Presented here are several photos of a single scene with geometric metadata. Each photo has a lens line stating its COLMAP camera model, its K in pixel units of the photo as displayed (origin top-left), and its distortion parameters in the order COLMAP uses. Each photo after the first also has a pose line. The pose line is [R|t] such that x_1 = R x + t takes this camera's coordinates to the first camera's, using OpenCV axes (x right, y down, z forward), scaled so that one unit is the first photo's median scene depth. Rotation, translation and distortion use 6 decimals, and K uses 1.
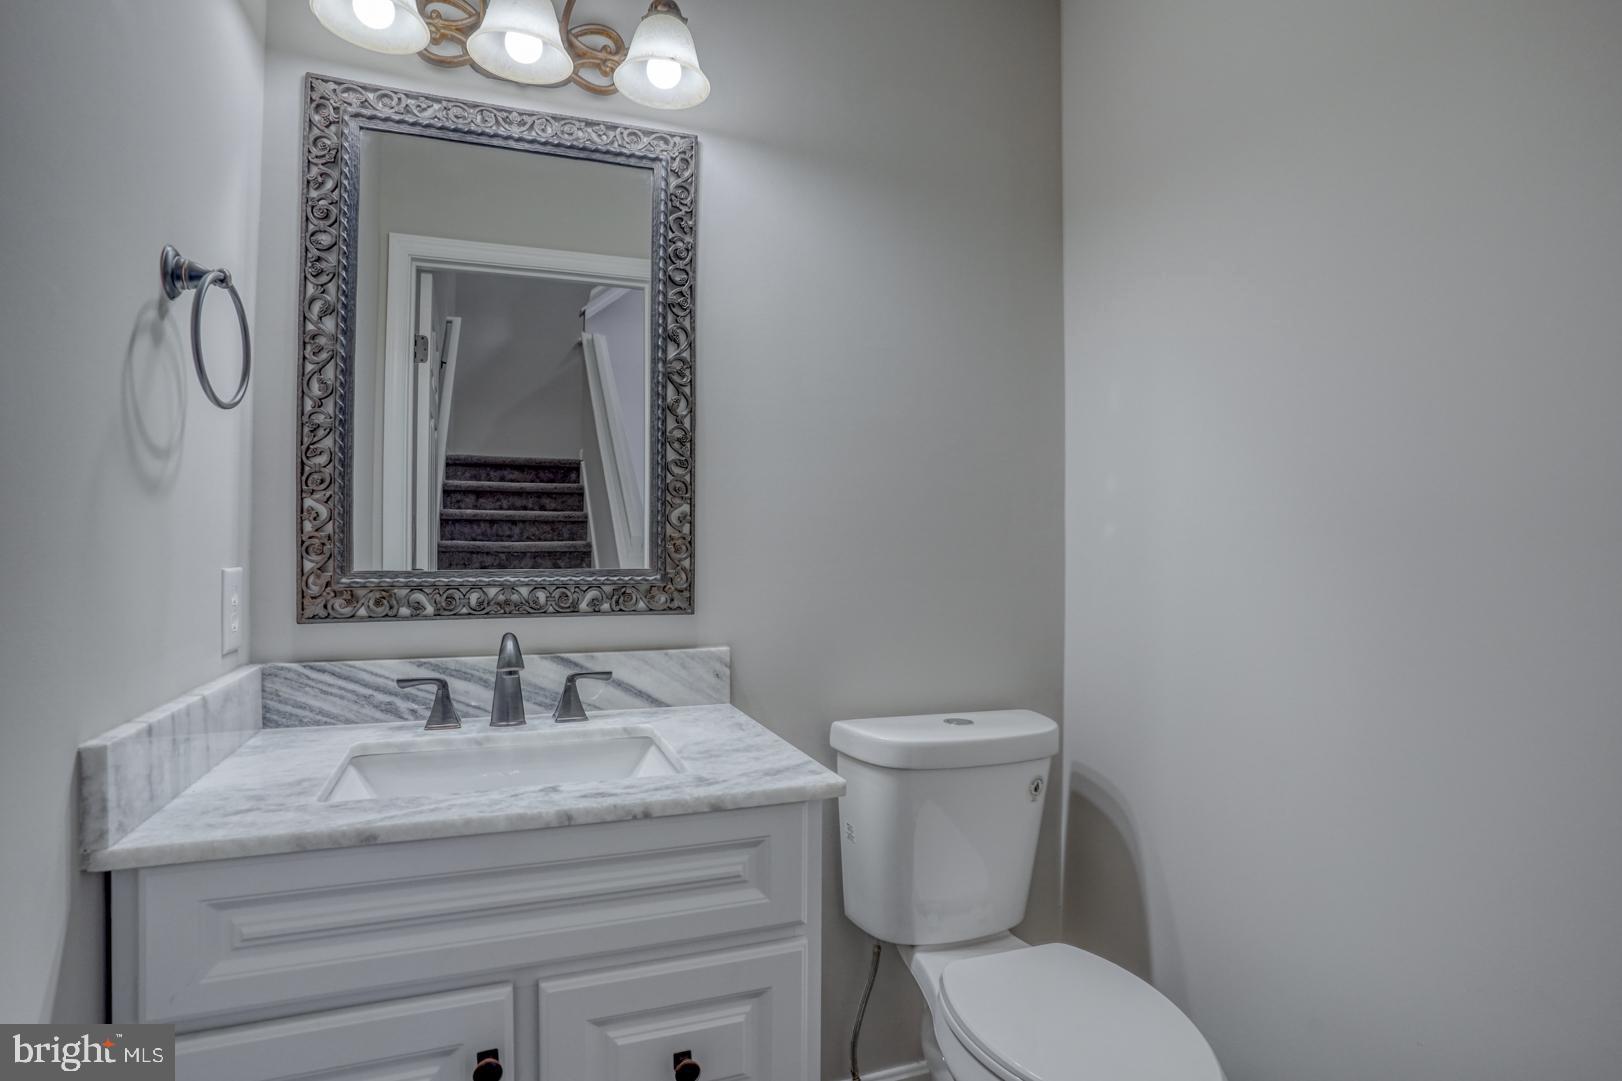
lens RADIAL K [[840.1, 0, 814.7], [0, 840.1, 566.2], [0, 0, 1]] dist [-0.066345, 0.041167]
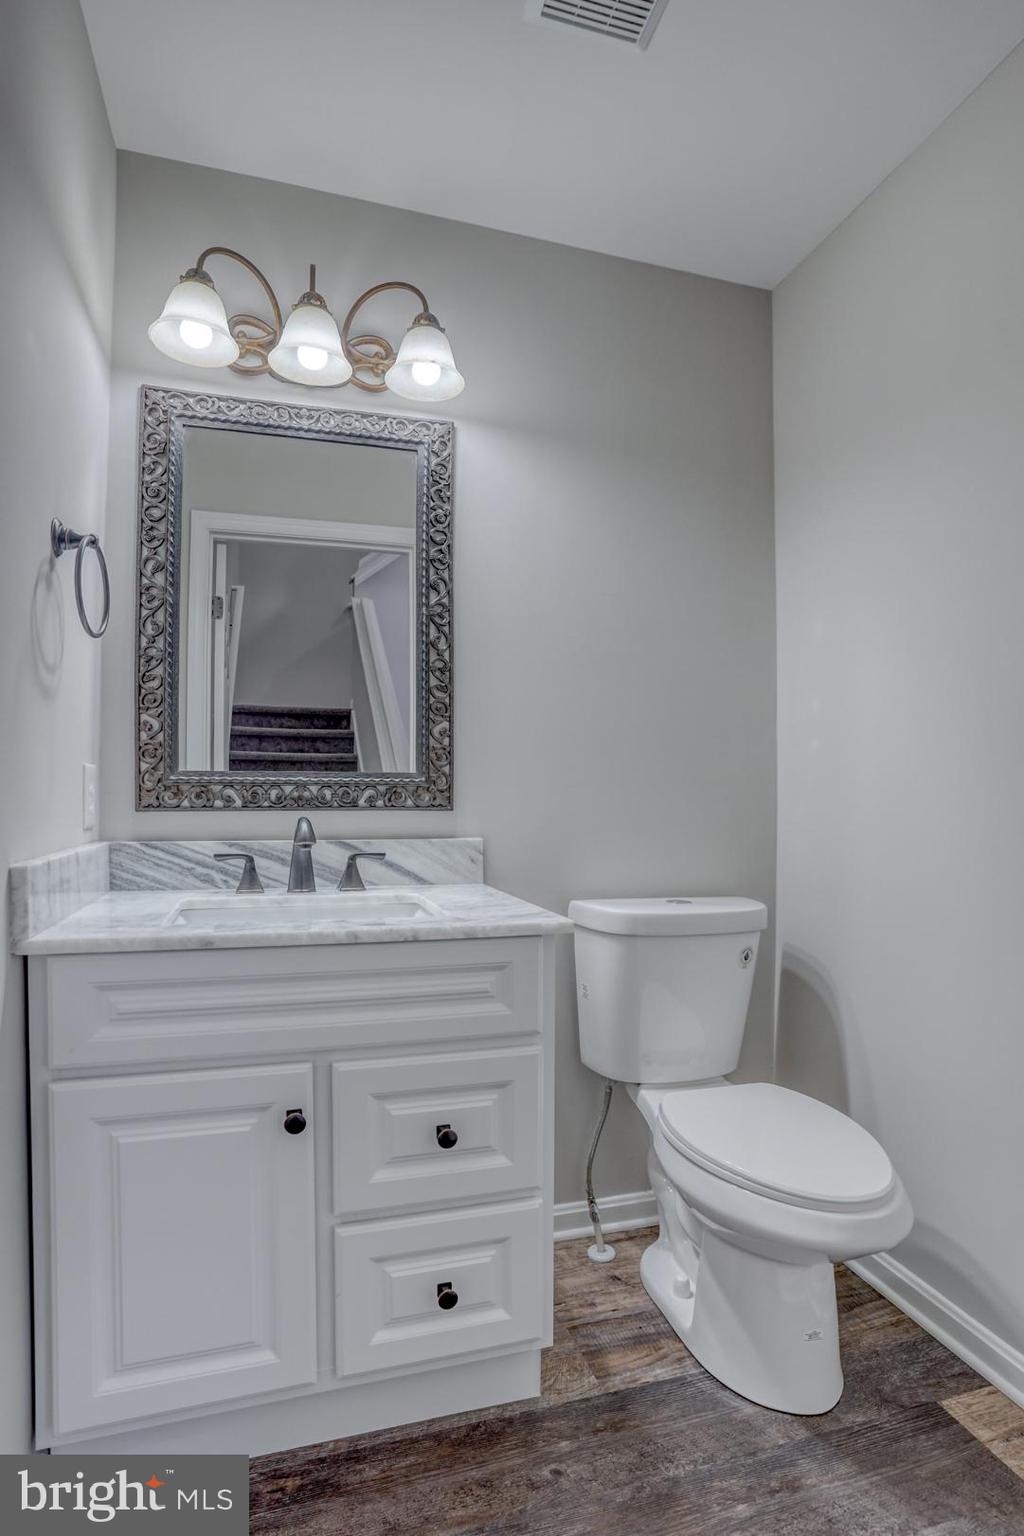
lens RADIAL K [[773.1, 0, 531.3], [0, 773.1, 739.8], [0, 0, 1]] dist [-0.061353, 0.040096]
pose [[0.998970, -0.015930, -0.042487, 0.016834], [0.012411, 0.996568, -0.081838, 0.049268], [0.043645, 0.081227, 0.995740, -0.103032]]
